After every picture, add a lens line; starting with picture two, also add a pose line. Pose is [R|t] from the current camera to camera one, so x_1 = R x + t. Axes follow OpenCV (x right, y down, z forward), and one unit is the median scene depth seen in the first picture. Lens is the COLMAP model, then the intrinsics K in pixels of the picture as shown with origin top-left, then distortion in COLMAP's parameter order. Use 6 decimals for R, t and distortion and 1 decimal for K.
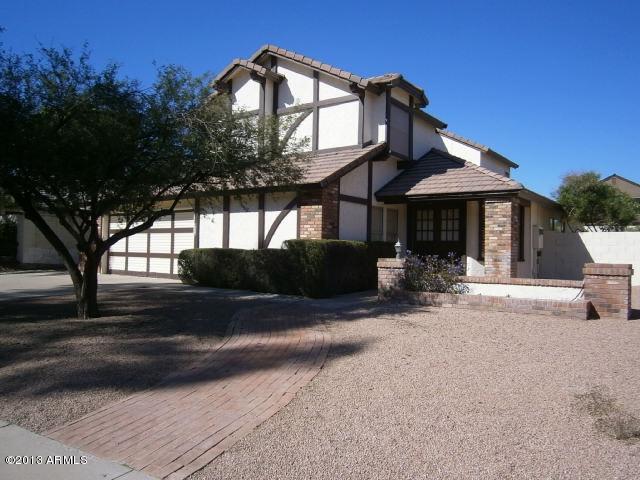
lens RADIAL K [[504.9, 0, 319.1], [0, 504.9, 237.0], [0, 0, 1]] dist [-0.077246, 0.055688]
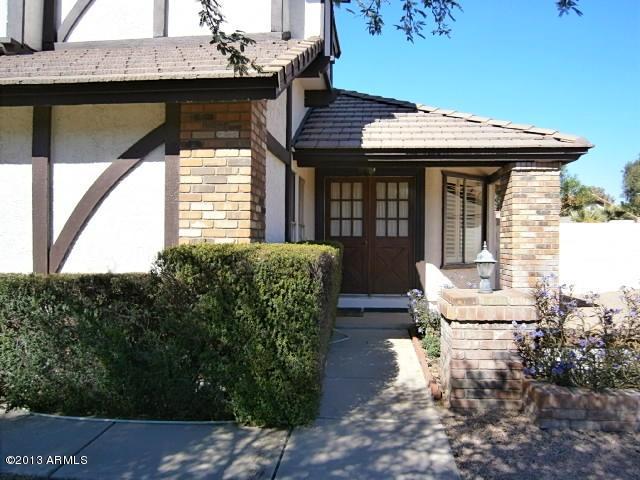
lens RADIAL K [[504.9, 0, 319.1], [0, 504.9, 237.0], [0, 0, 1]] dist [-0.077246, 0.055688]
pose [[0.853846, -0.011600, 0.520397, -0.120683], [-0.003161, 0.999618, 0.027470, -0.008055], [-0.520517, -0.025100, 0.853482, 0.561546]]
